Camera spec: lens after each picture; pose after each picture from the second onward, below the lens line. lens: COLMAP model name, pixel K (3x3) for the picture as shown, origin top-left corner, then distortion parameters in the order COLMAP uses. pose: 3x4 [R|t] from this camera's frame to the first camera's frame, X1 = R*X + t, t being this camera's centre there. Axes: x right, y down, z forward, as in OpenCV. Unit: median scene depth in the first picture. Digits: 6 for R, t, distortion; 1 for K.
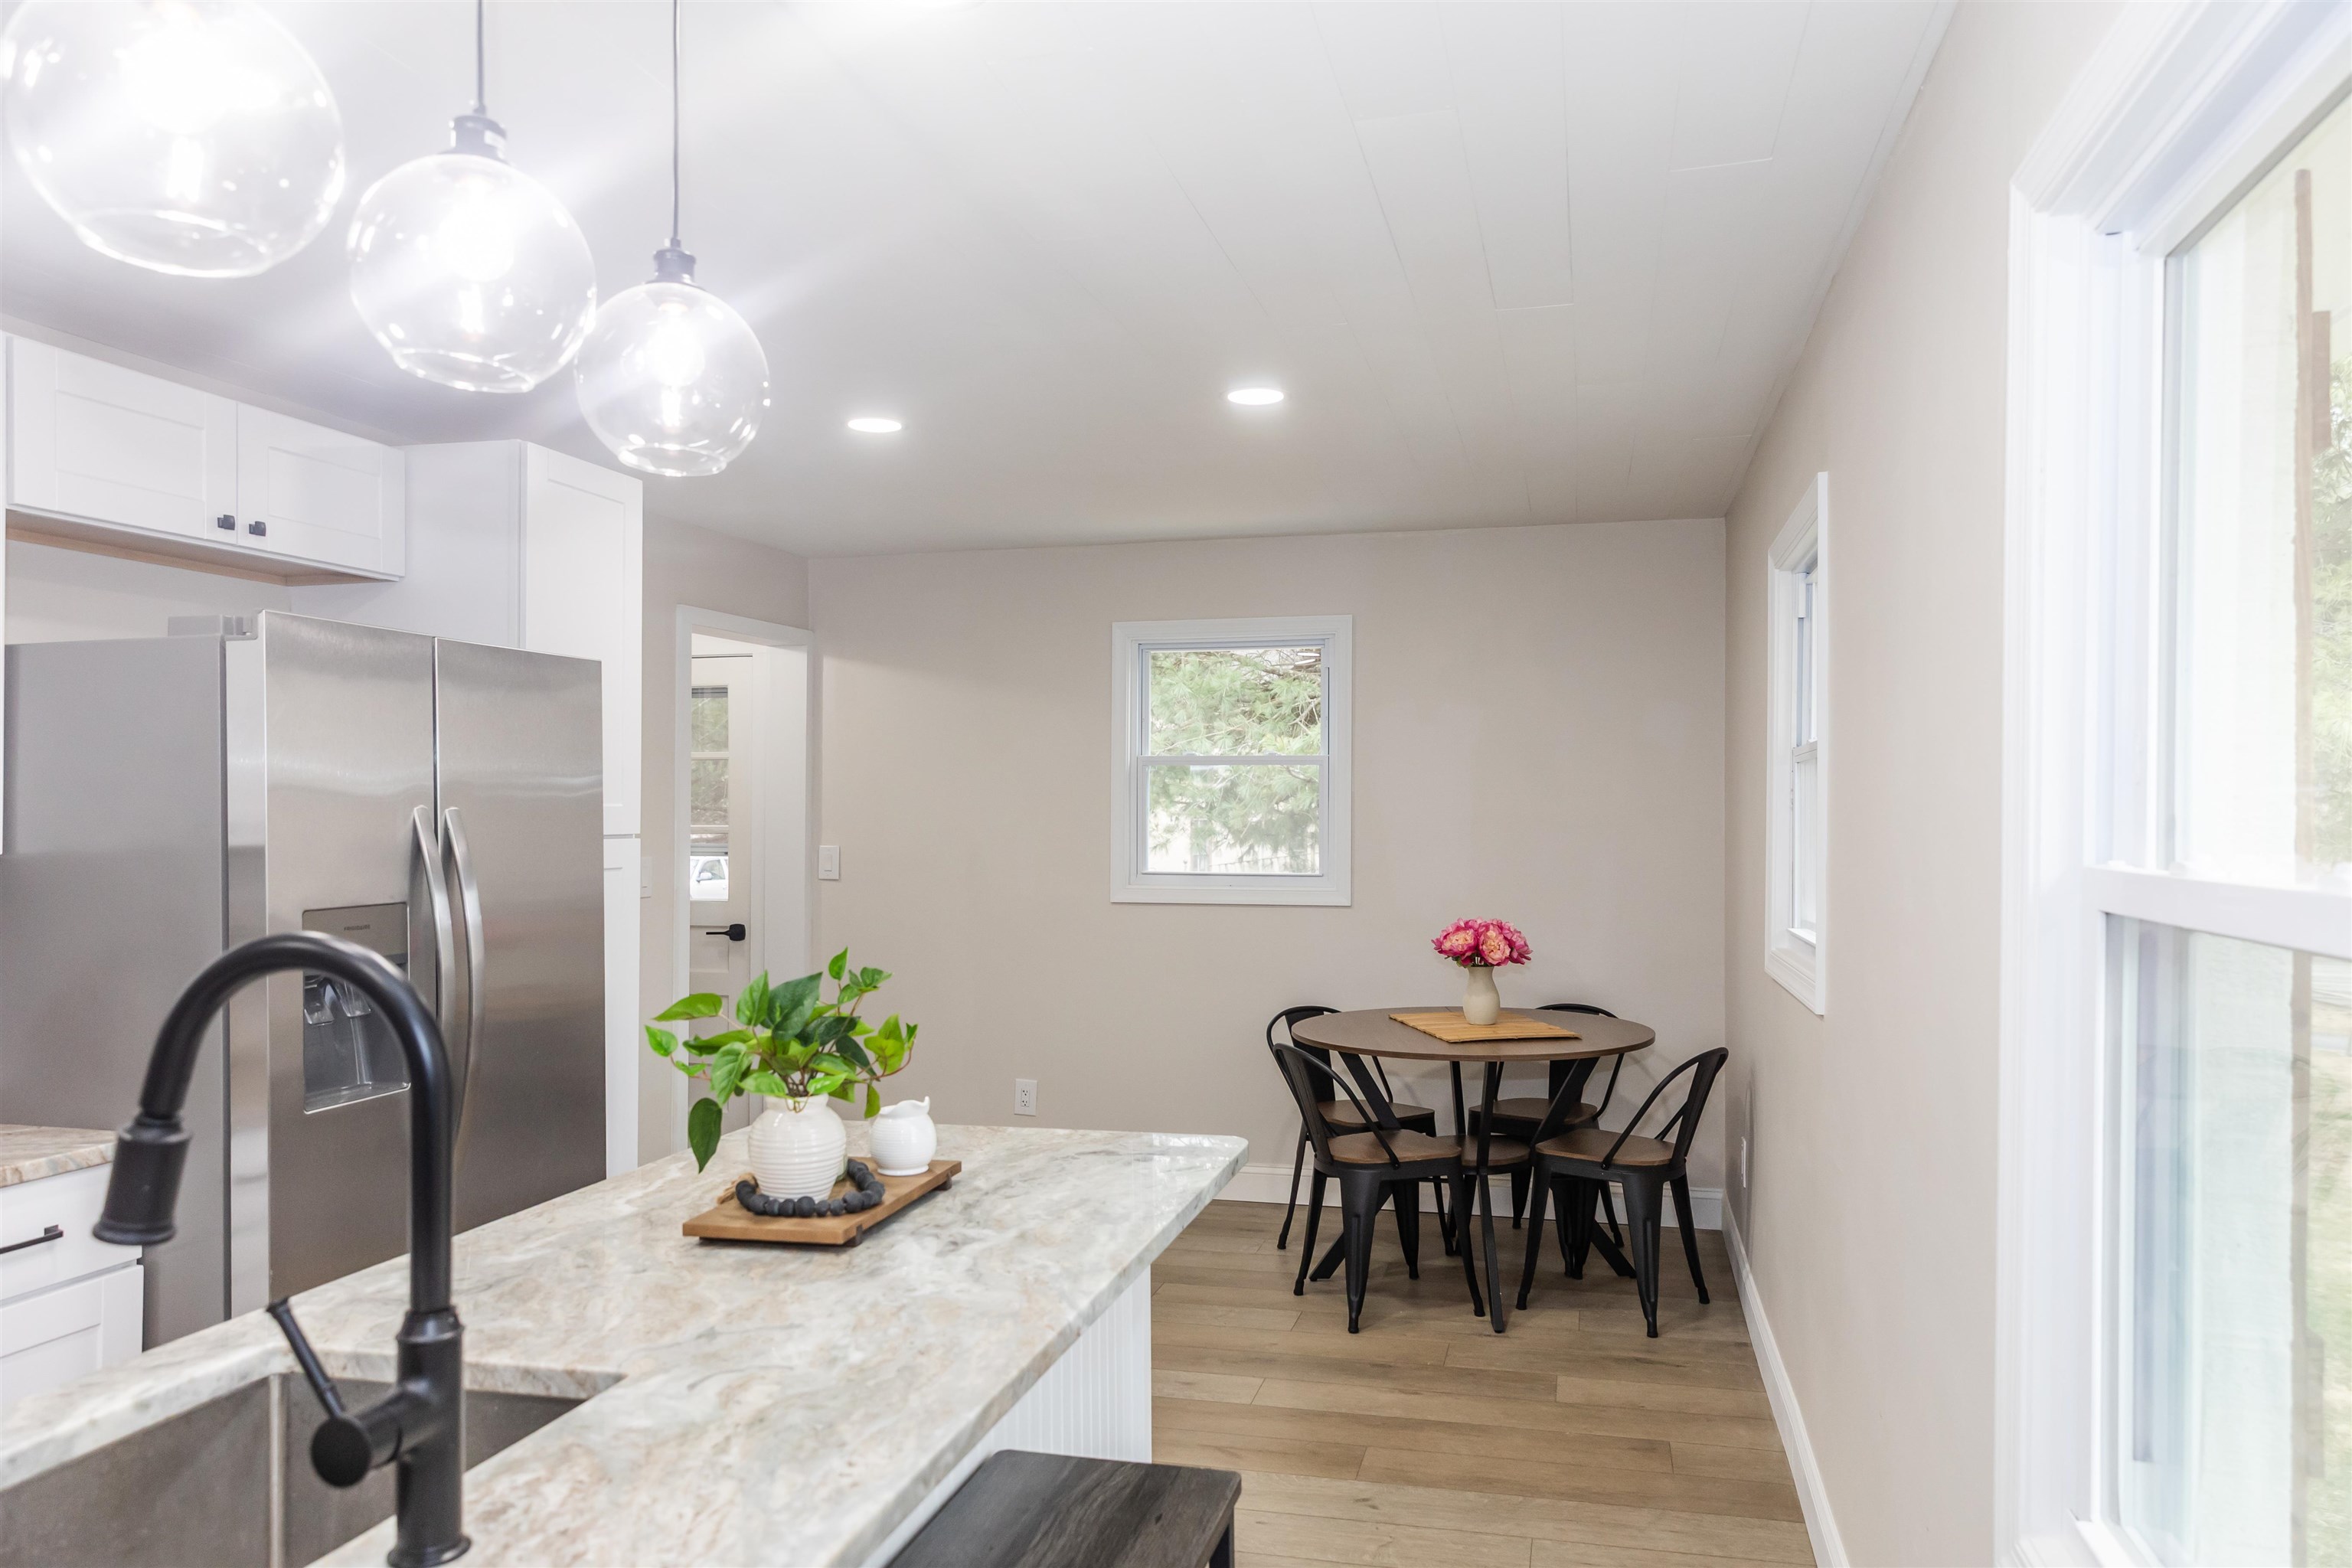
lens RADIAL K [[1555.7, 0, 1187.8], [0, 1555.7, 778.6], [0, 0, 1]] dist [0.008912, -0.000888]
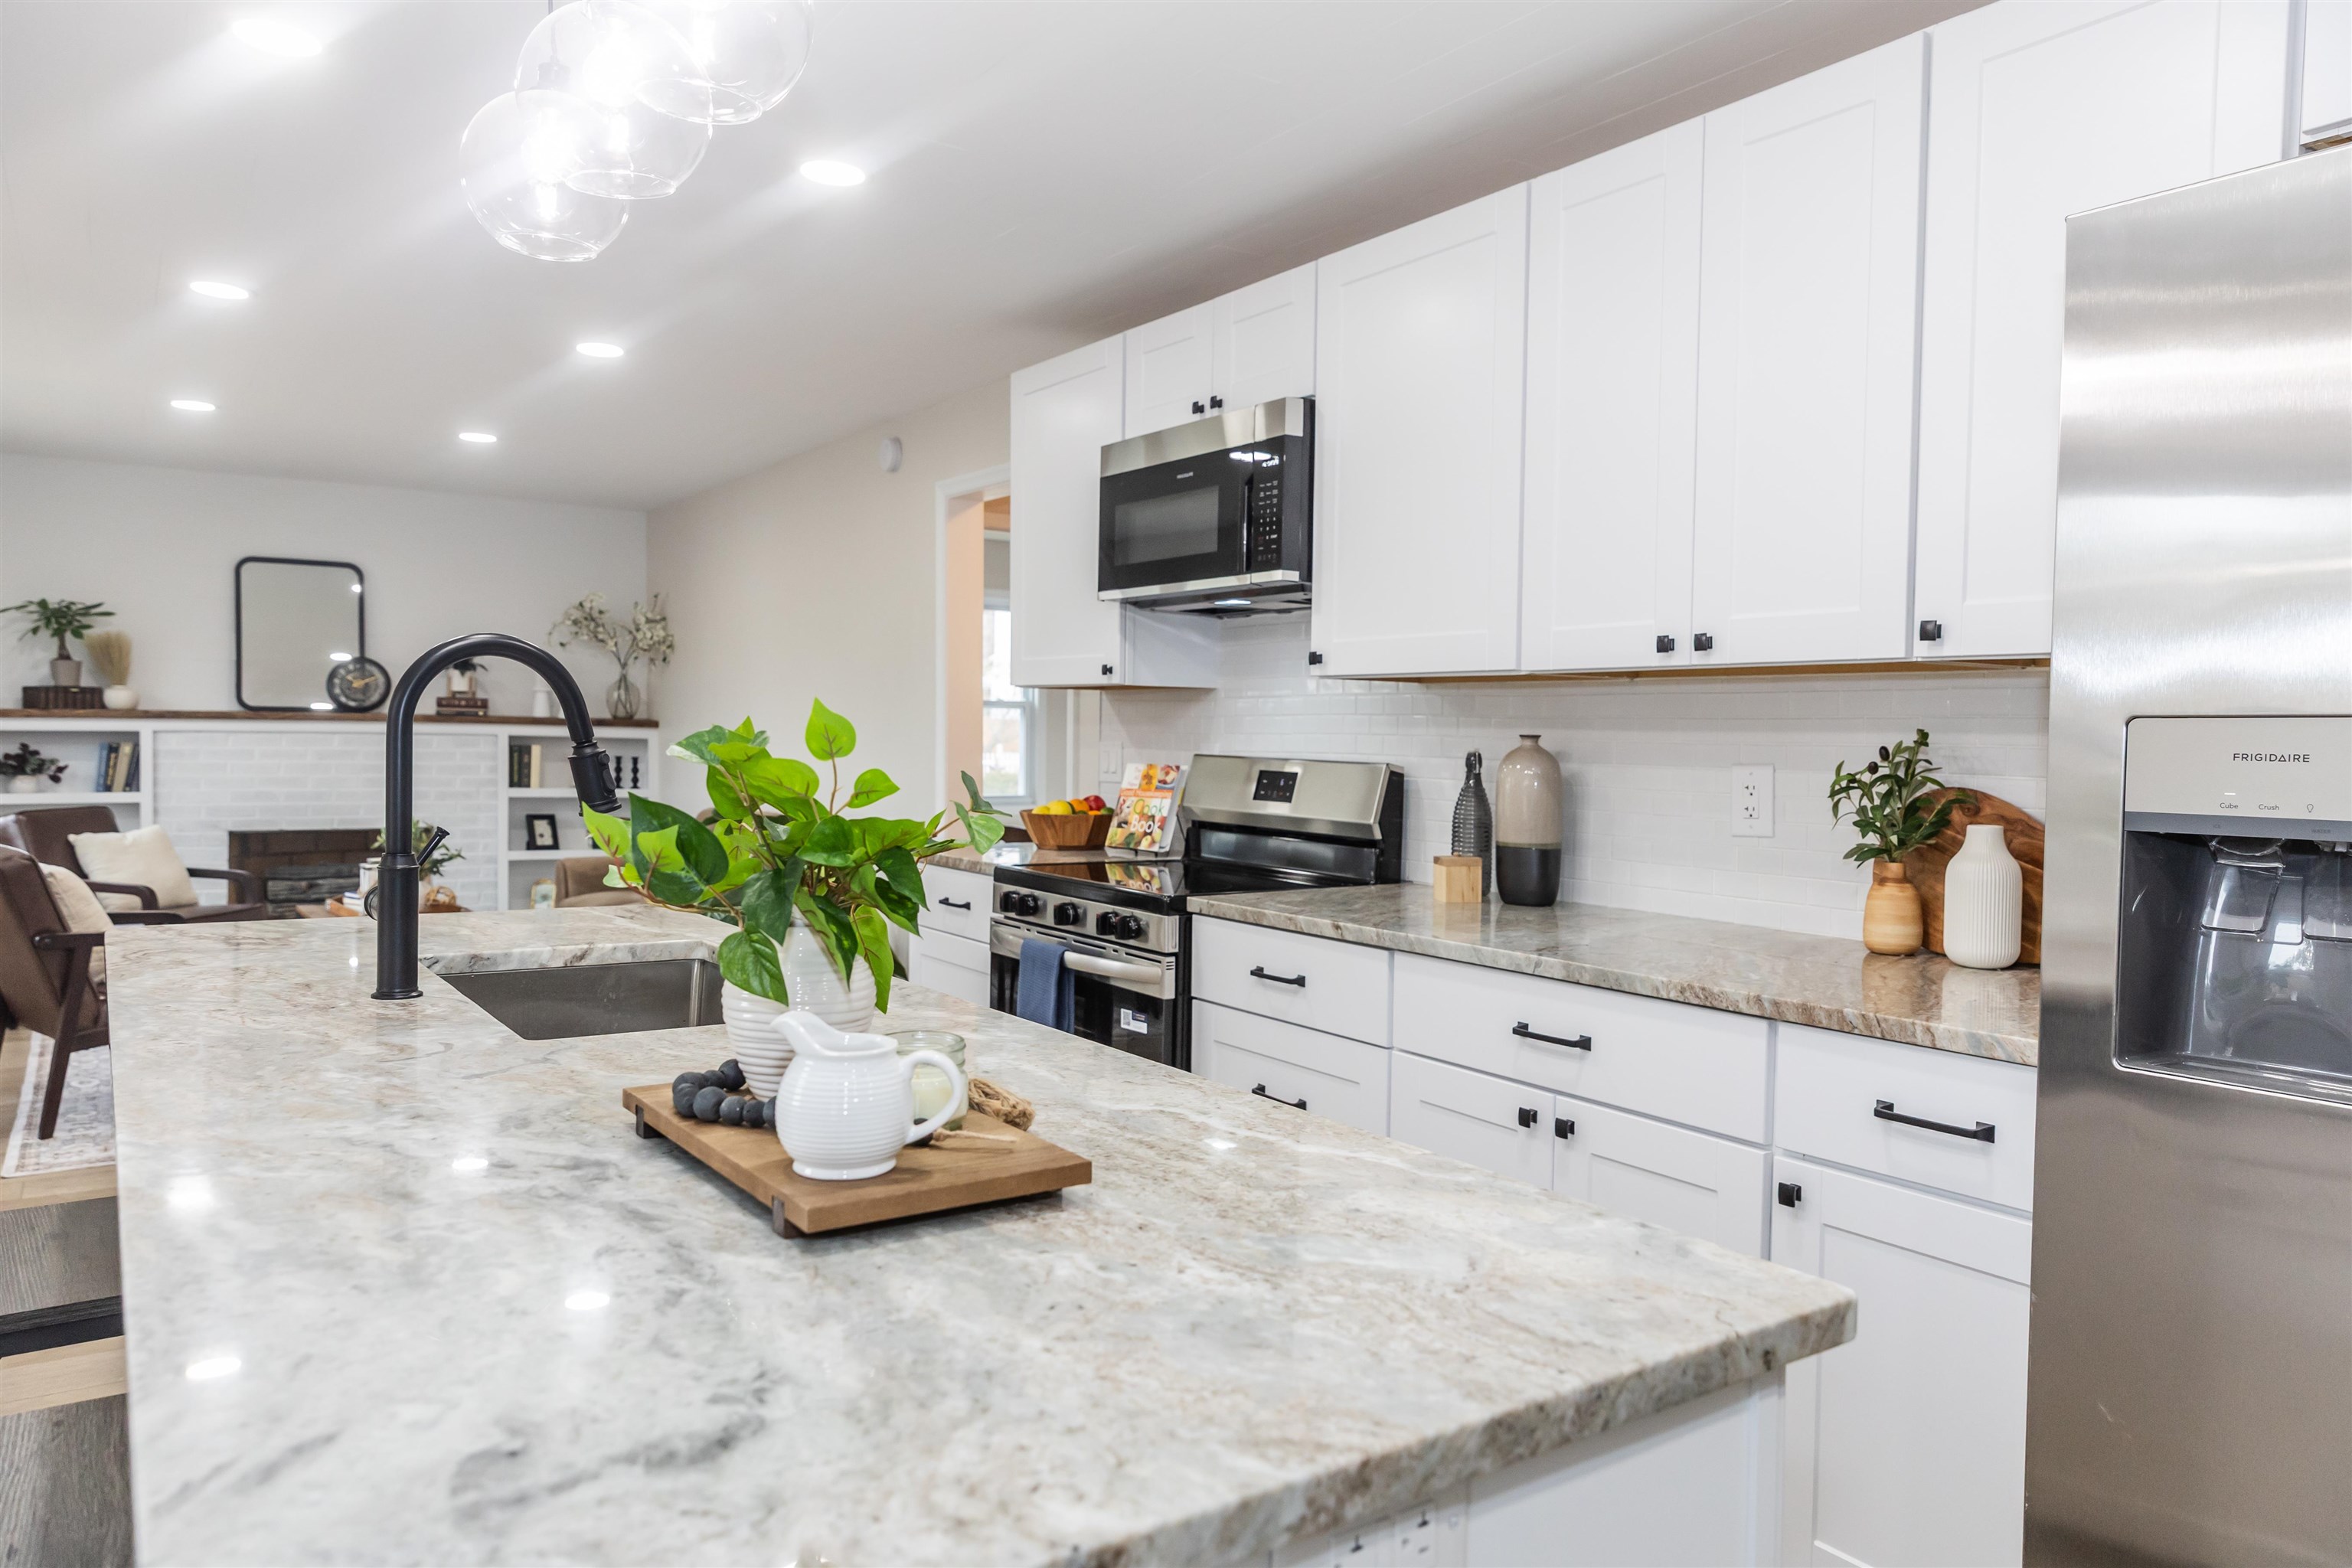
lens RADIAL K [[1549.6, 0, 1176.0], [0, 1549.6, 784.0], [0, 0, 1]] dist [0.016222, -0.002253]
pose [[-0.655662, 0.014454, -0.754916, 0.129554], [0.002605, 0.999854, 0.016882, 0.137296], [0.755050, 0.009102, -0.655604, 1.560222]]
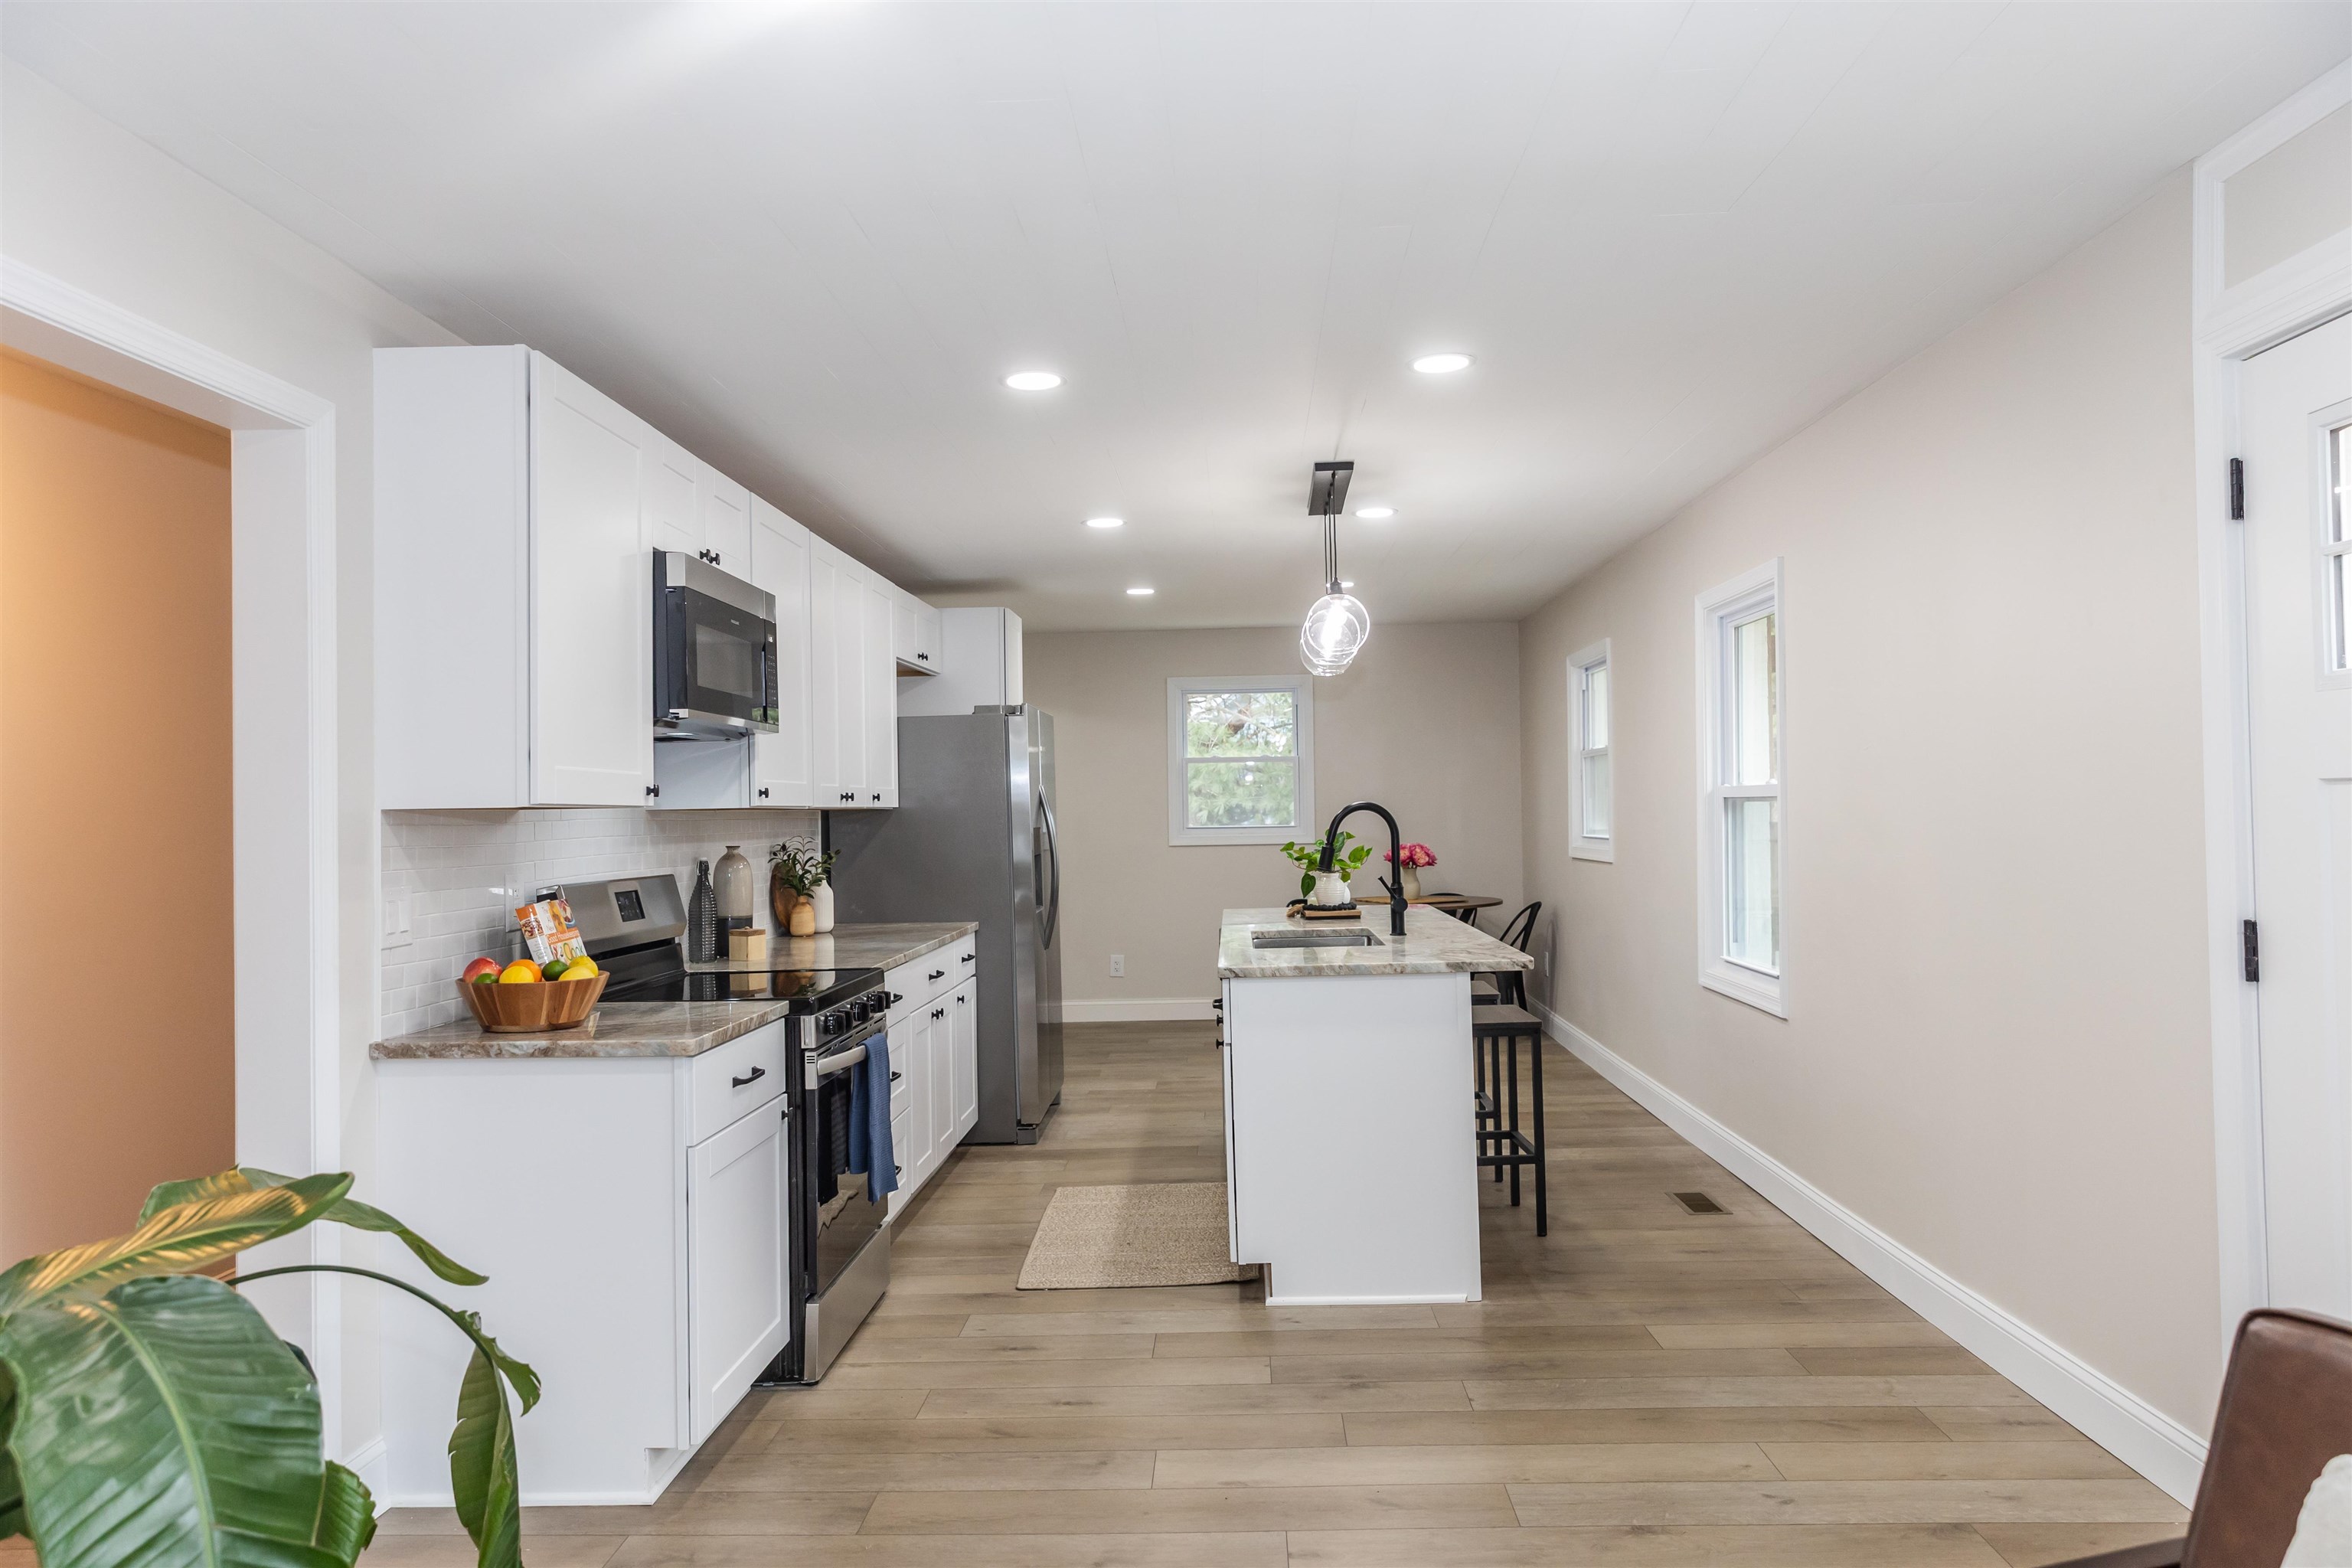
lens RADIAL K [[1544.4, 0, 1176.0], [0, 1544.4, 784.0], [0, 0, 1]] dist [0.007963, -0.000176]
pose [[0.977537, -0.016223, 0.210137, -1.182433], [0.015007, 0.999860, 0.007383, 0.002322], [-0.210227, -0.004063, 0.977644, -1.884641]]
